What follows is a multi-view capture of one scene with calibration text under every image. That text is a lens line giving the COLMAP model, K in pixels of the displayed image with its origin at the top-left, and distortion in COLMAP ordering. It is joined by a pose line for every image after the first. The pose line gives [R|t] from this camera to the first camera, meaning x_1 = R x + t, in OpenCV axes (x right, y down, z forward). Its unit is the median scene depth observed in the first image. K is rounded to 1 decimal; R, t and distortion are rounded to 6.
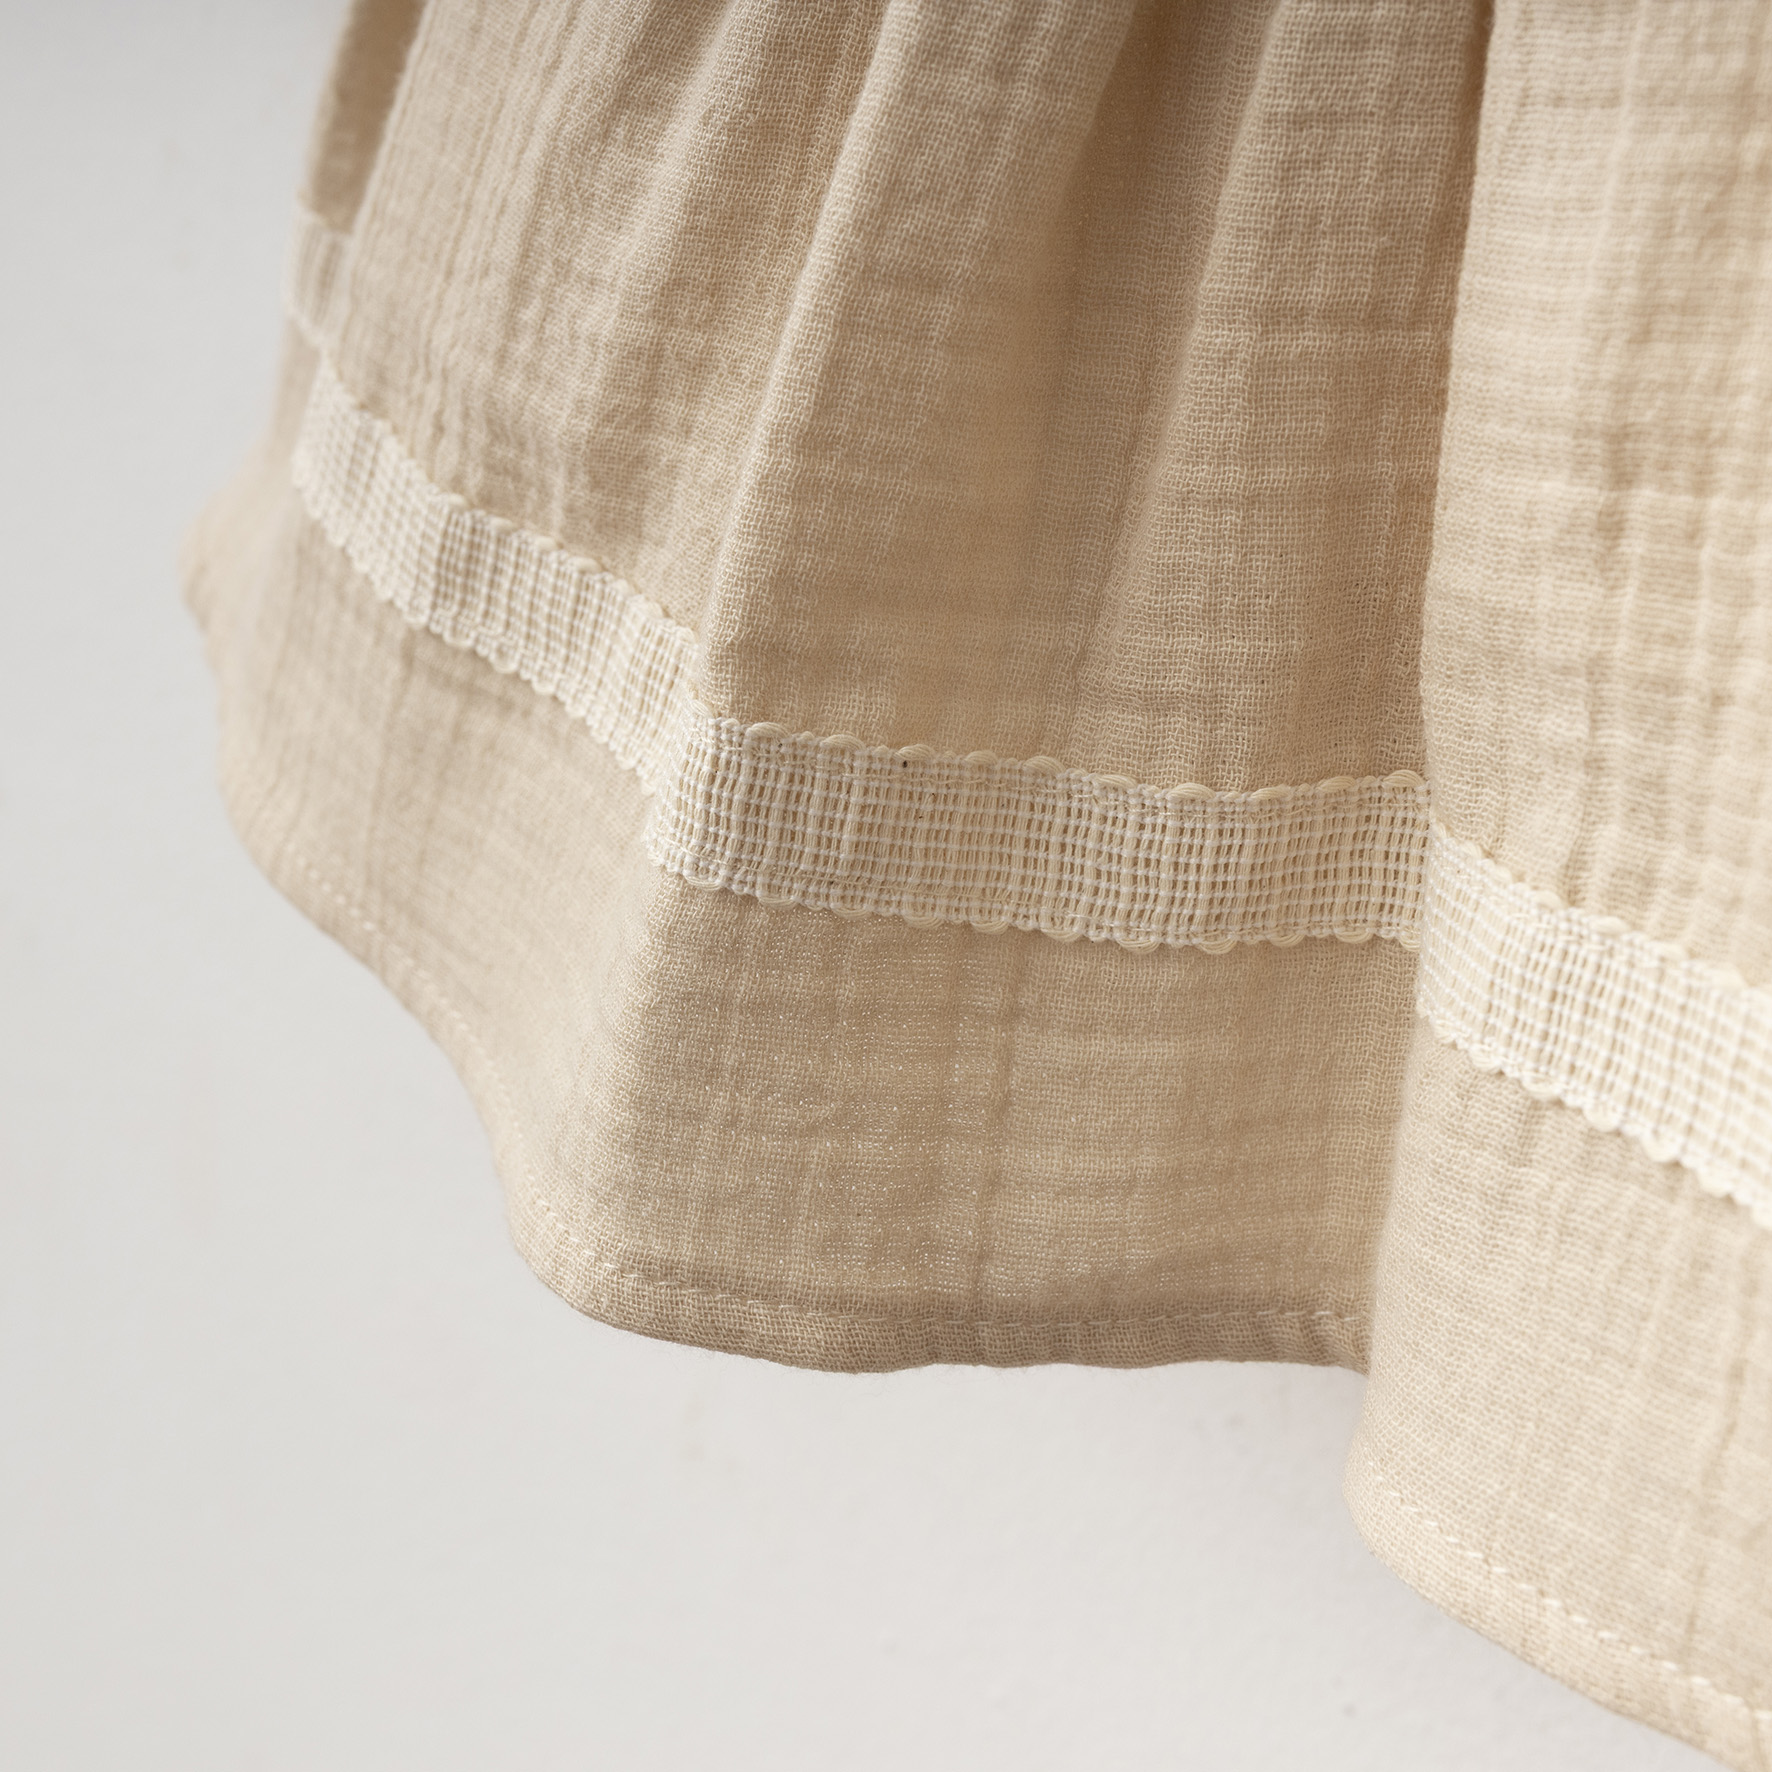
lens RADIAL K [[3064.5, 0, 887.9], [0, 3064.5, 884.6], [0, 0, 1]] dist [-0.009386, 0.000000]
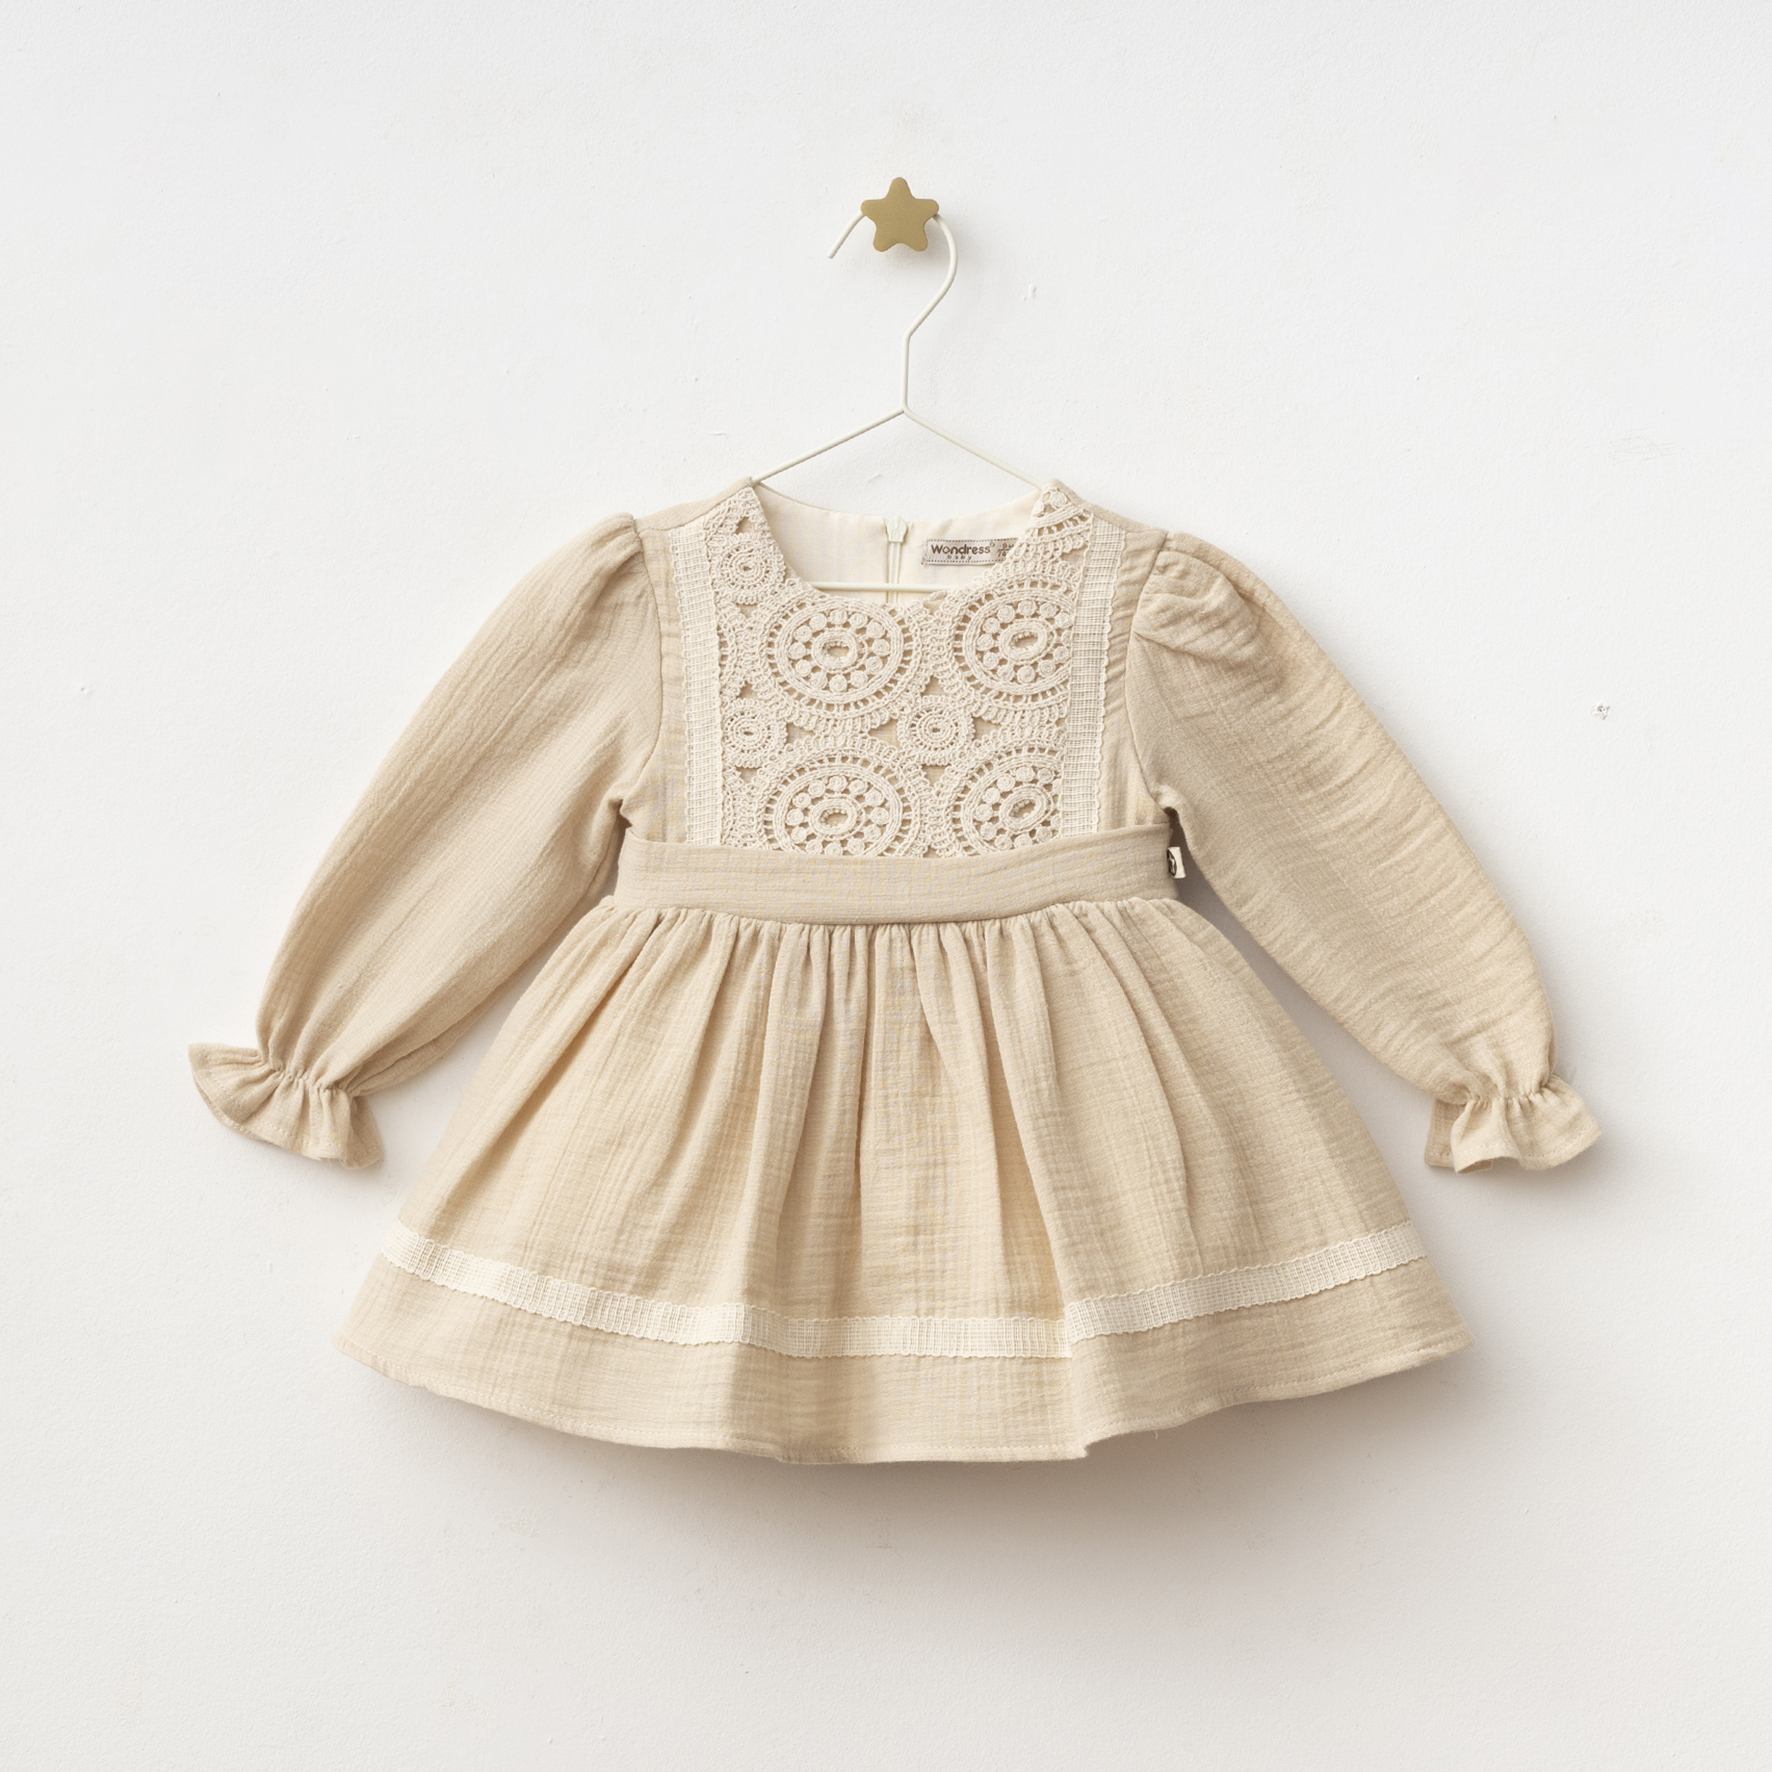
lens RADIAL K [[3064.5, 0, 882.9], [0, 3064.5, 885.2], [0, 0, 1]] dist [-0.009386, 0.000000]
pose [[0.780426, 0.024690, 0.624761, -2.680485], [0.222267, 0.922998, -0.314122, 0.823298], [-0.584409, 0.384013, 0.714843, -2.561463]]
